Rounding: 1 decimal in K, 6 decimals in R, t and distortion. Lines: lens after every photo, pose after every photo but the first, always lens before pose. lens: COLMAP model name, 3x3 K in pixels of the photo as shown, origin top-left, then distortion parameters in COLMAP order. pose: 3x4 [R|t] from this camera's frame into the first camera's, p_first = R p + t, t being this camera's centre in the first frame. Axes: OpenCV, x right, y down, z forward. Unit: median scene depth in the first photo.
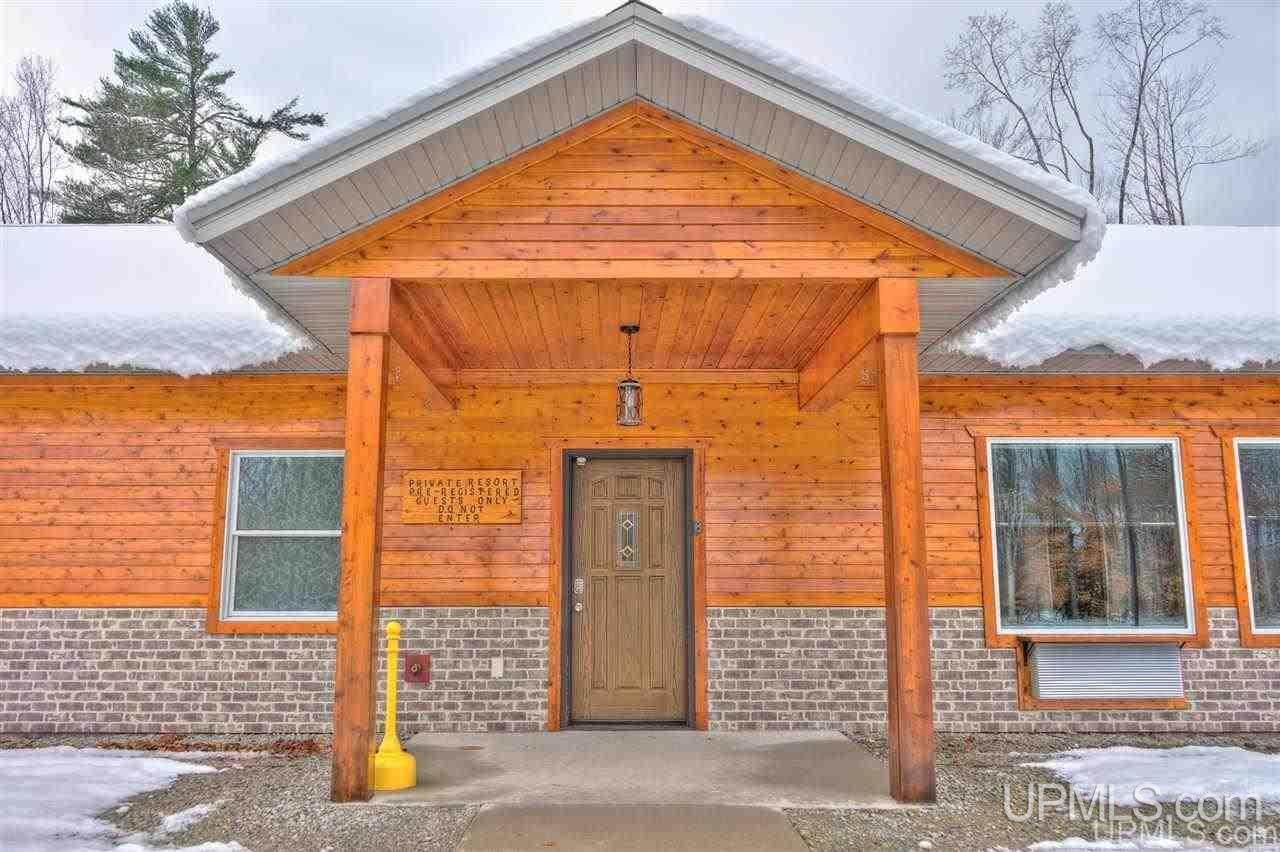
lens RADIAL K [[1019.7, 0, 640.0], [0, 1019.7, 426.0], [0, 0, 1]] dist [-0.004193, -0.003263]
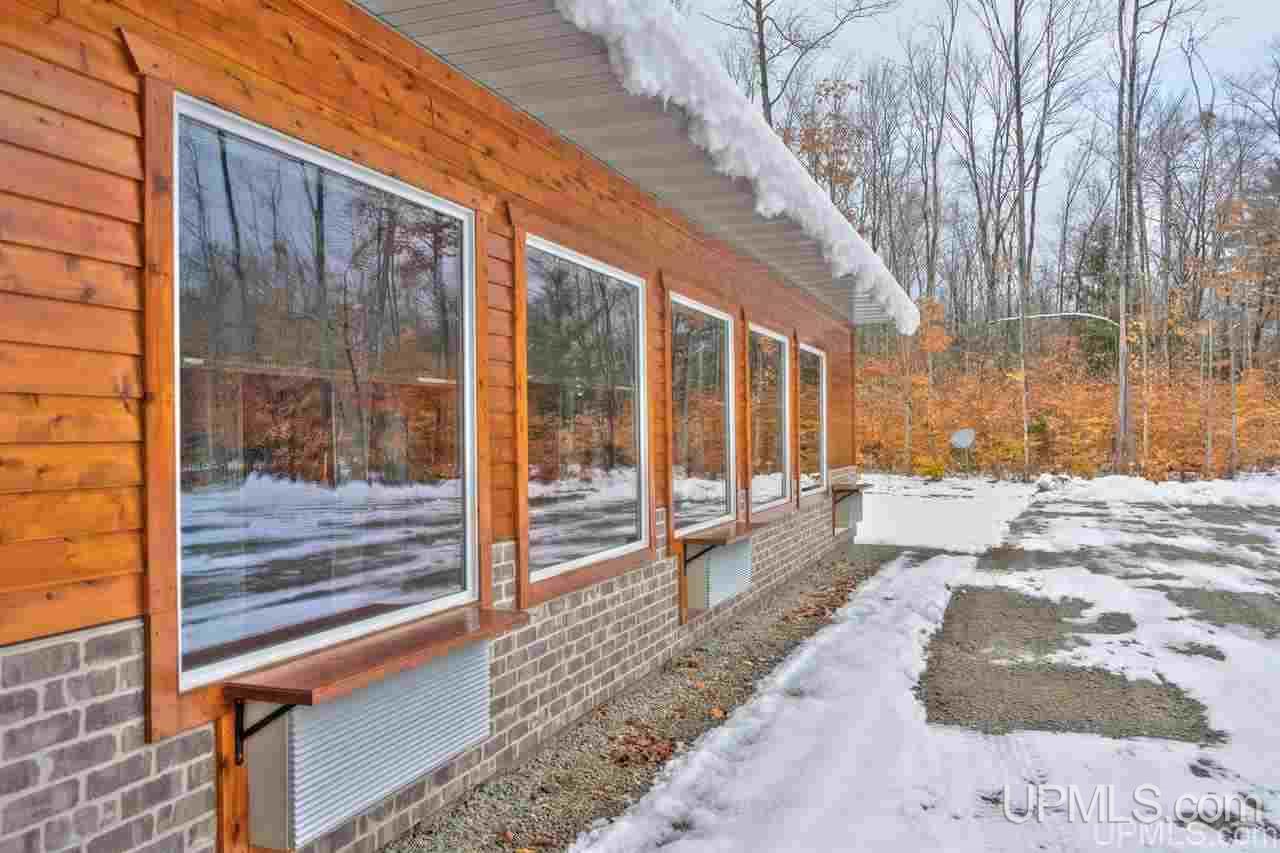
lens RADIAL K [[1019.7, 0, 640.0], [0, 1019.7, 426.5], [0, 0, 1]] dist [-0.004193, -0.003263]
pose [[0.355822, 0.003868, 0.934546, 0.095567], [-0.137211, 0.989371, 0.048147, 0.082227], [-0.924426, -0.145362, 0.352570, 0.753001]]
